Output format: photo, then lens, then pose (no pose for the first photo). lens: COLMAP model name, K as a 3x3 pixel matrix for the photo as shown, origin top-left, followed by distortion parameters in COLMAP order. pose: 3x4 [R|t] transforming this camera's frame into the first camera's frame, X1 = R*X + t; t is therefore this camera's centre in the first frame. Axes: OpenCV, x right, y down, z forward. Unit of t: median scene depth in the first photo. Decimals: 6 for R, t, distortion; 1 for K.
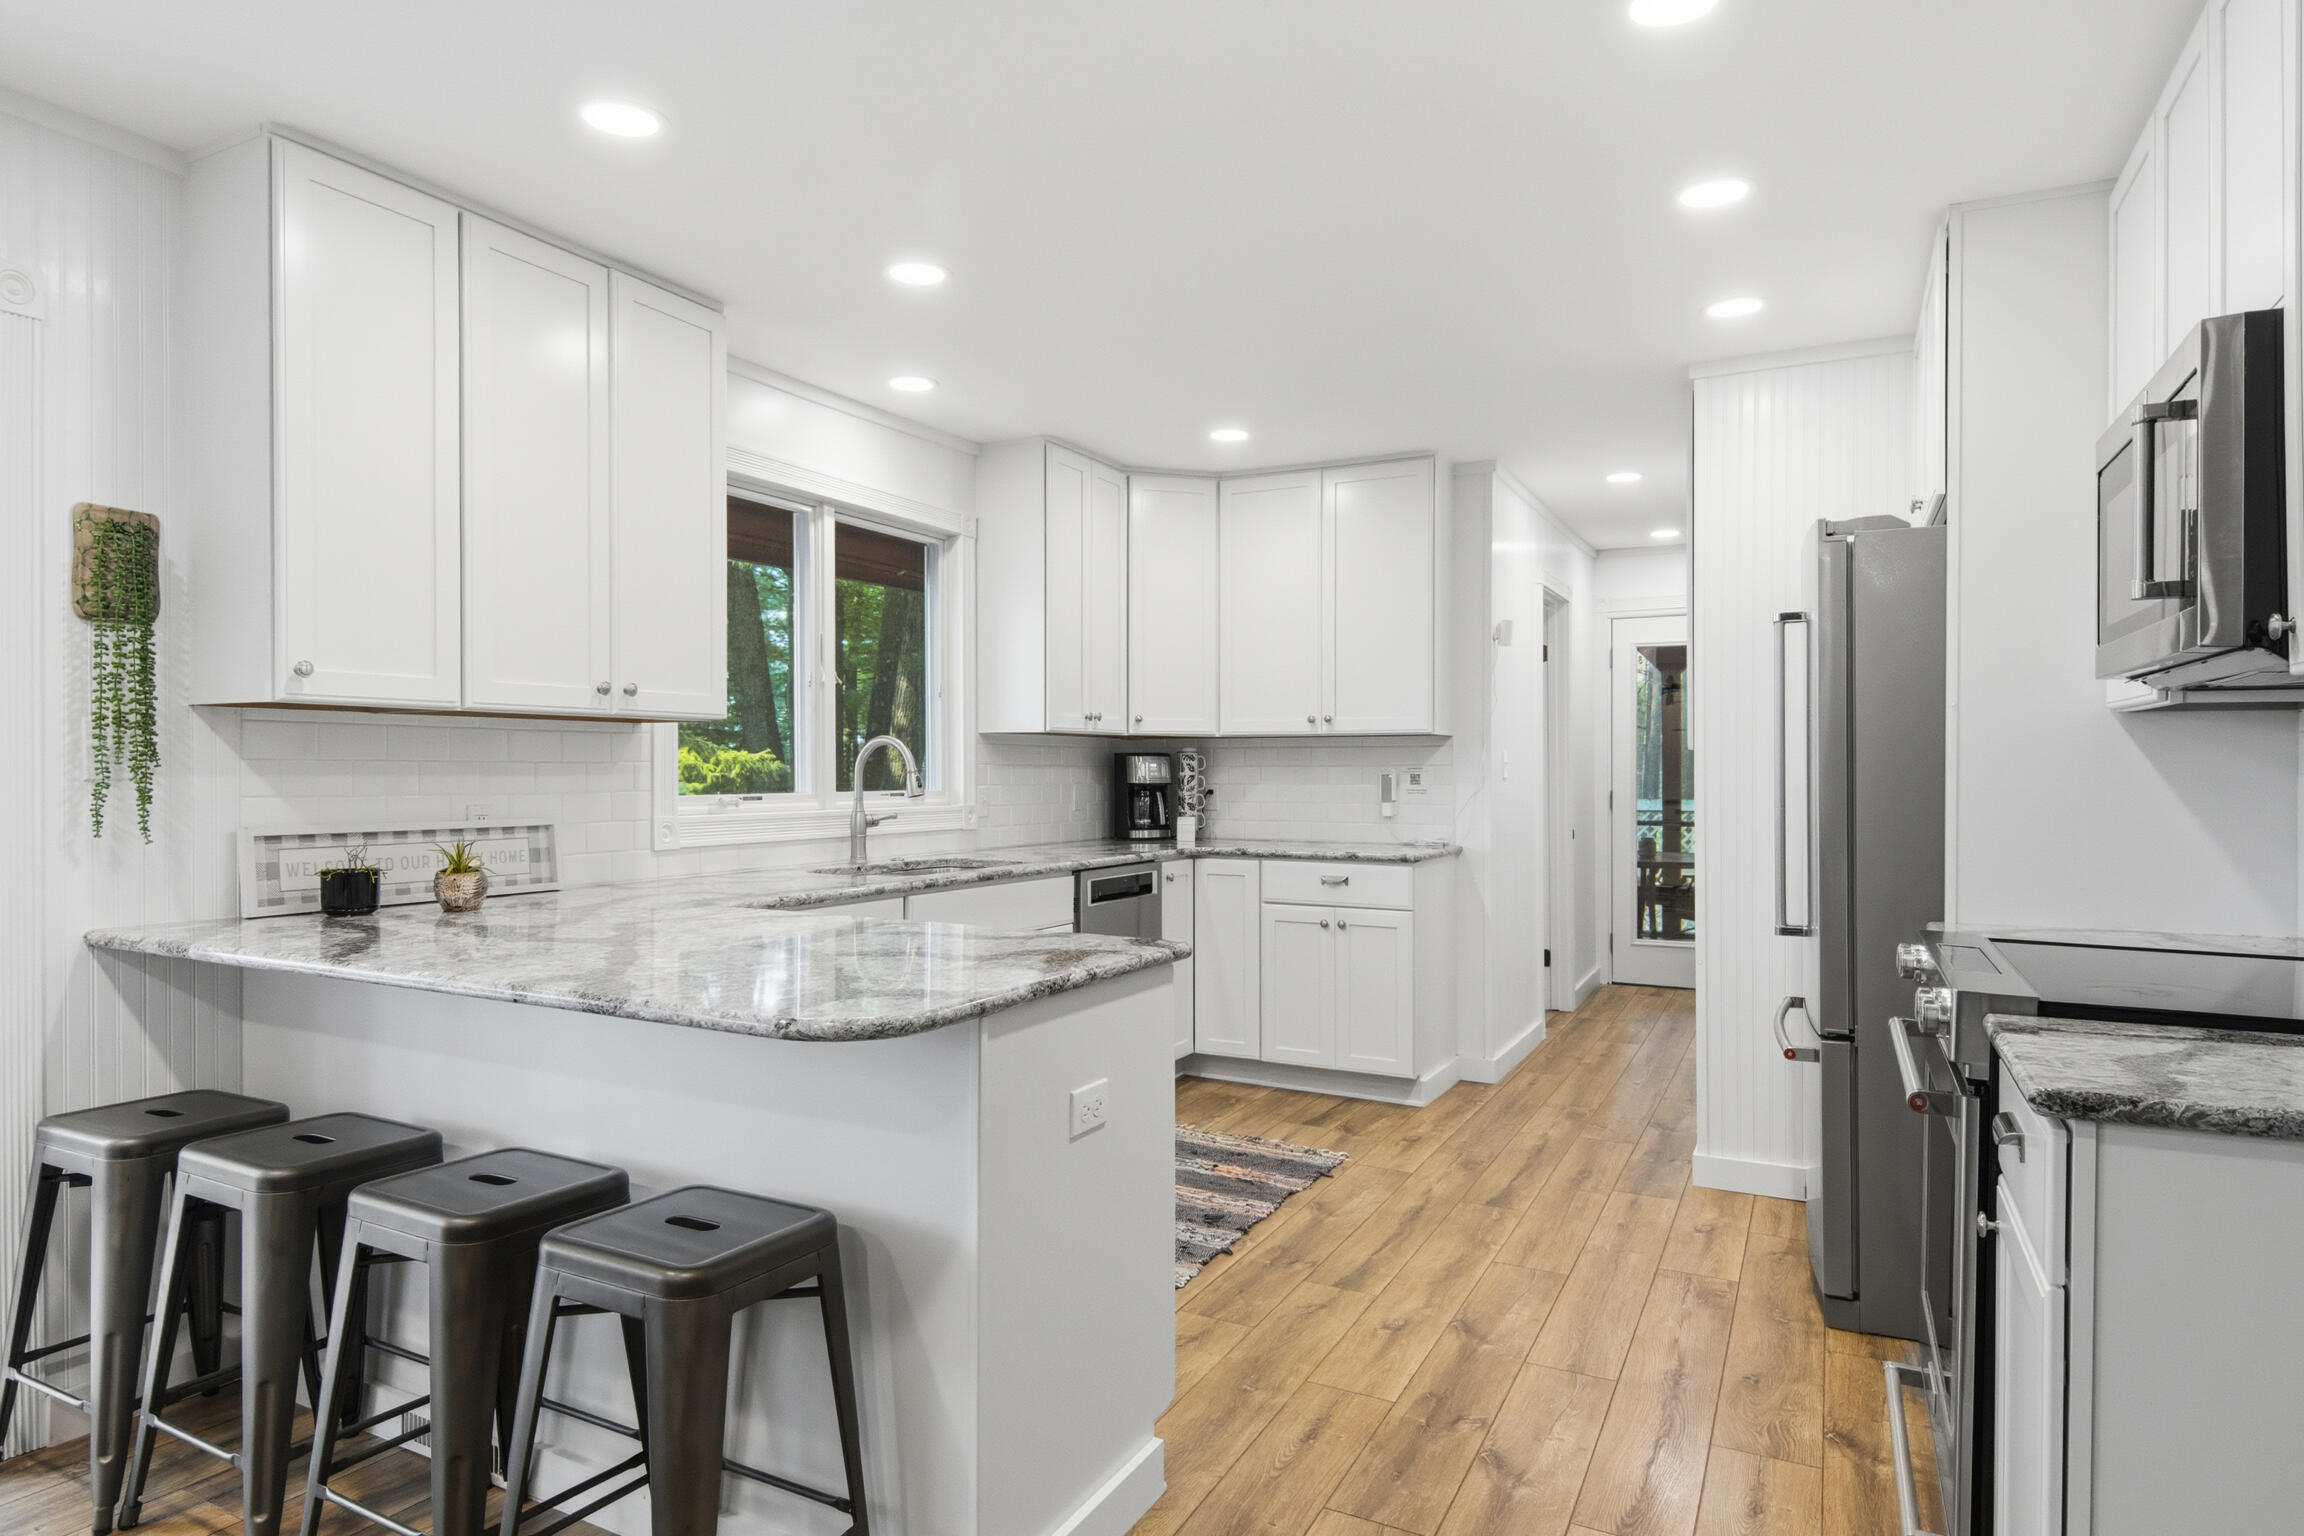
lens RADIAL K [[1288.3, 0, 1137.8], [0, 1288.3, 773.9], [0, 0, 1]] dist [-0.051734, -0.003295]
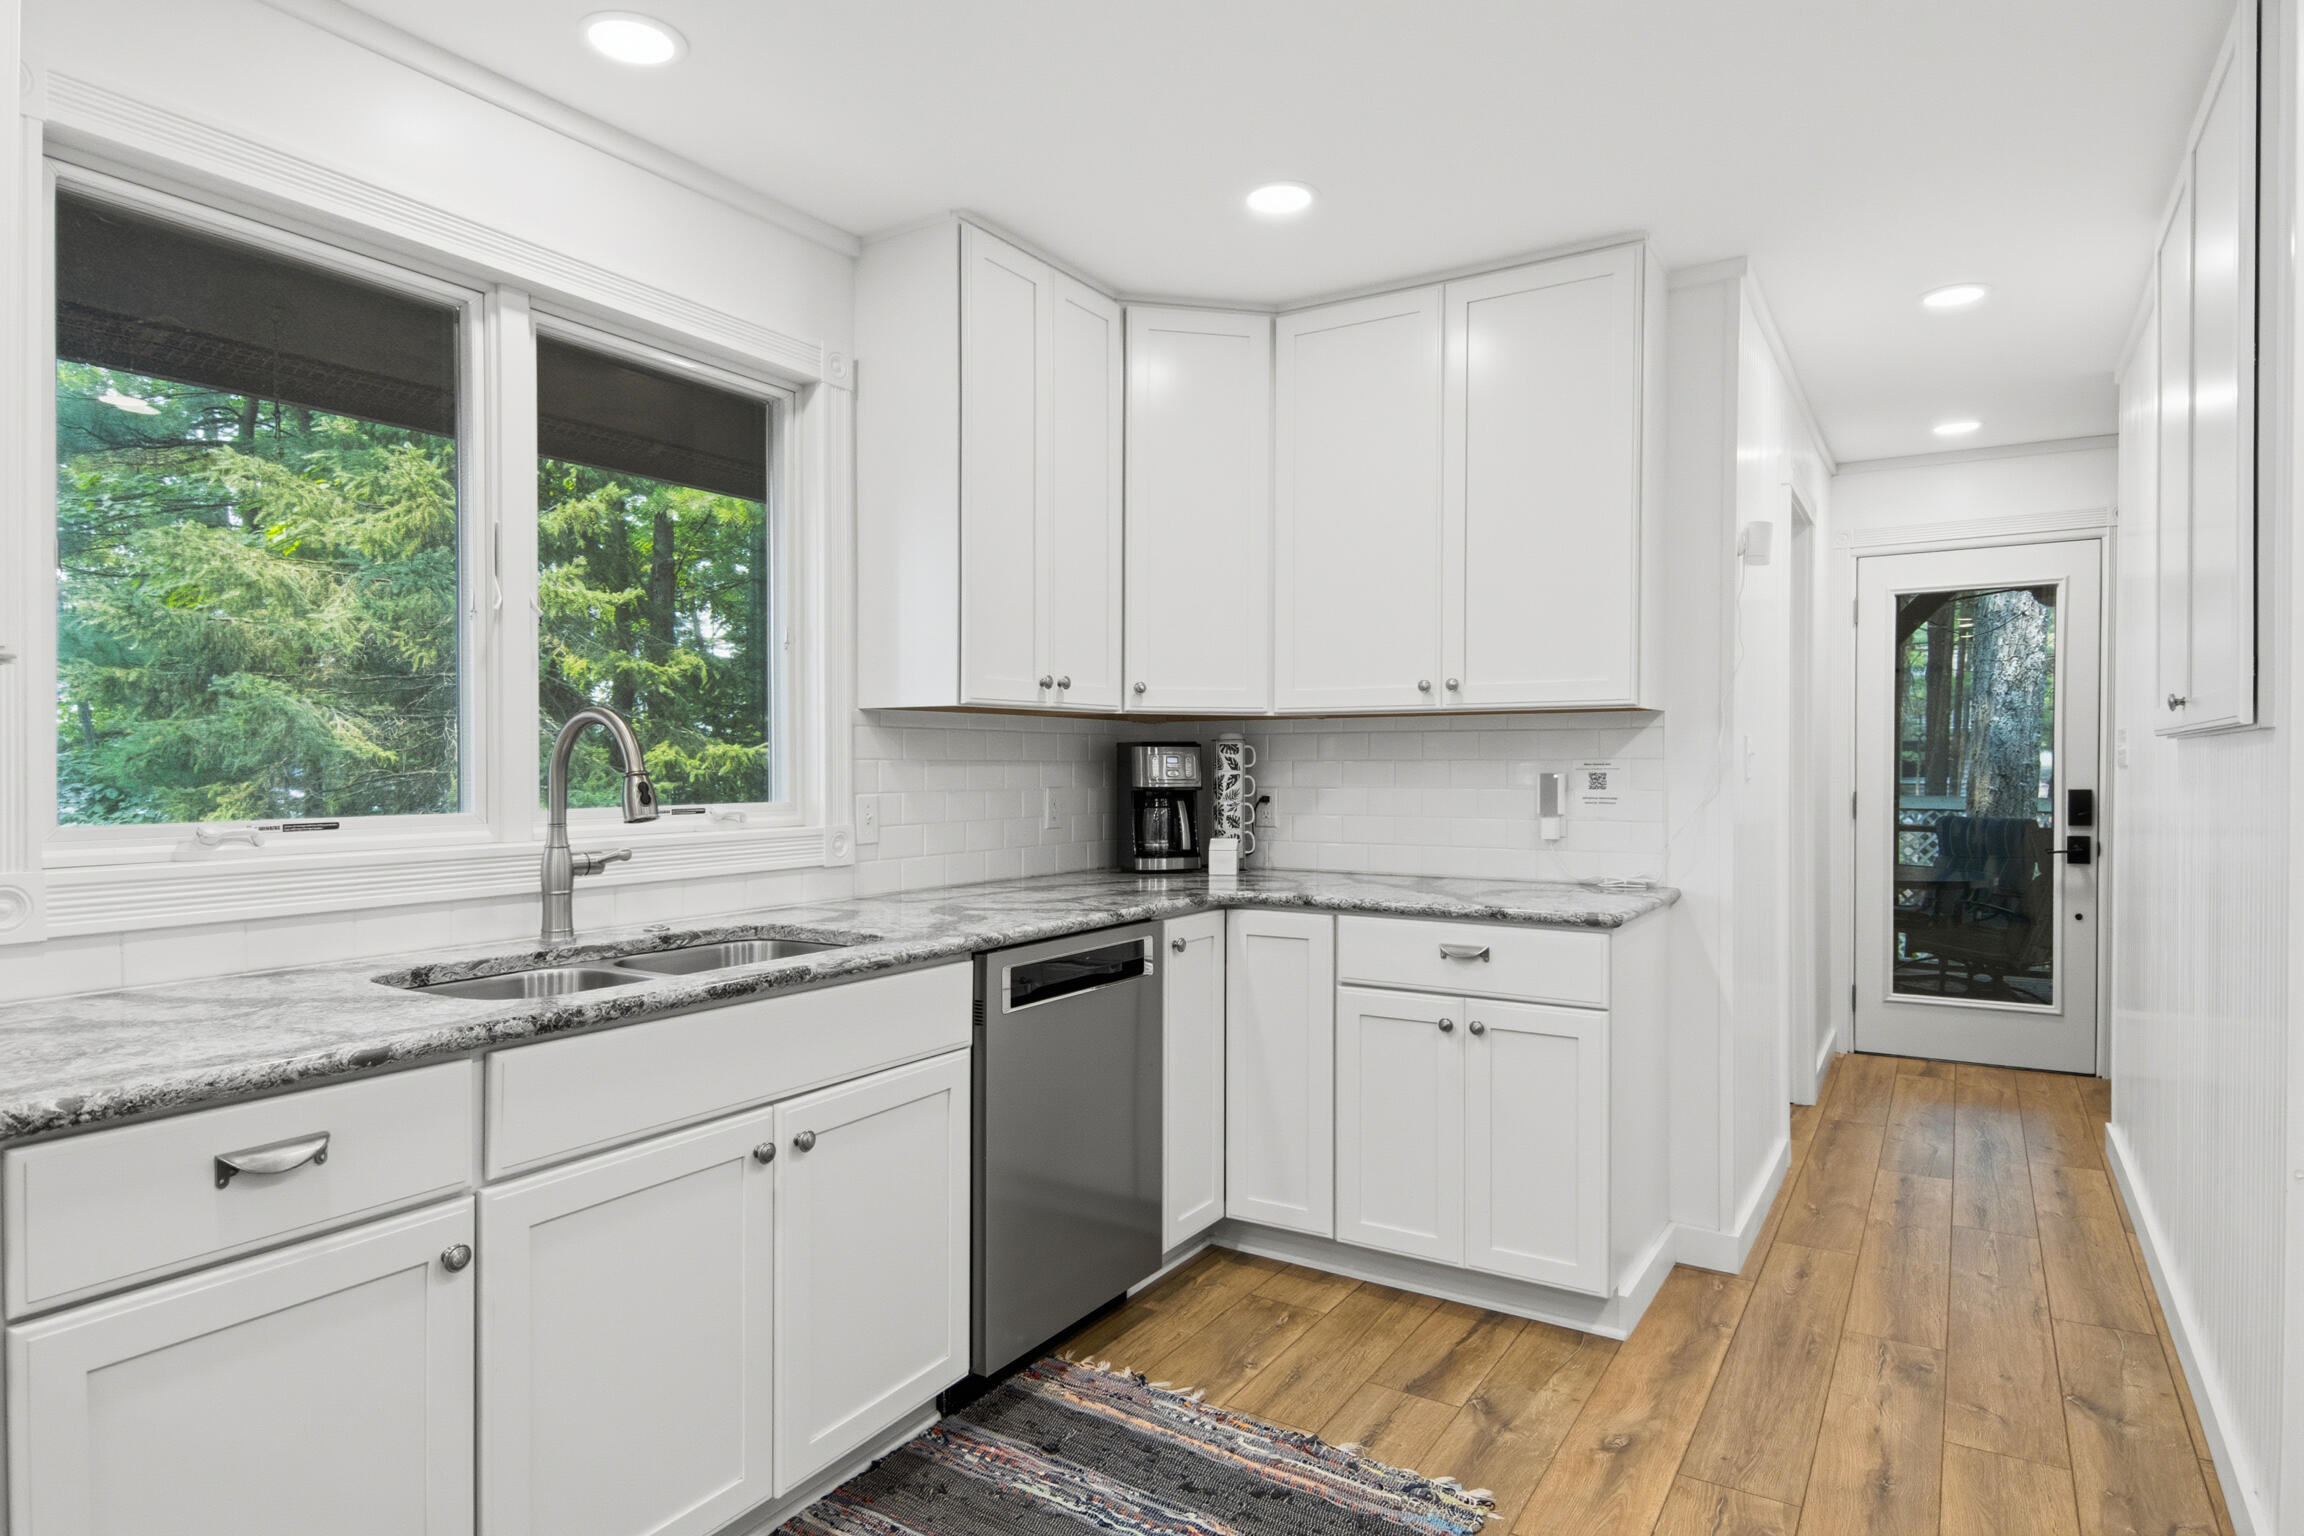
lens RADIAL K [[1229.9, 0, 1065.0], [0, 1229.9, 763.5], [0, 0, 1]] dist [0.028922, 0.000678]
pose [[0.986641, -0.001105, -0.162908, 0.072202], [0.001072, 0.999999, -0.000287, -0.005545], [0.162908, 0.000108, 0.986641, 0.450885]]
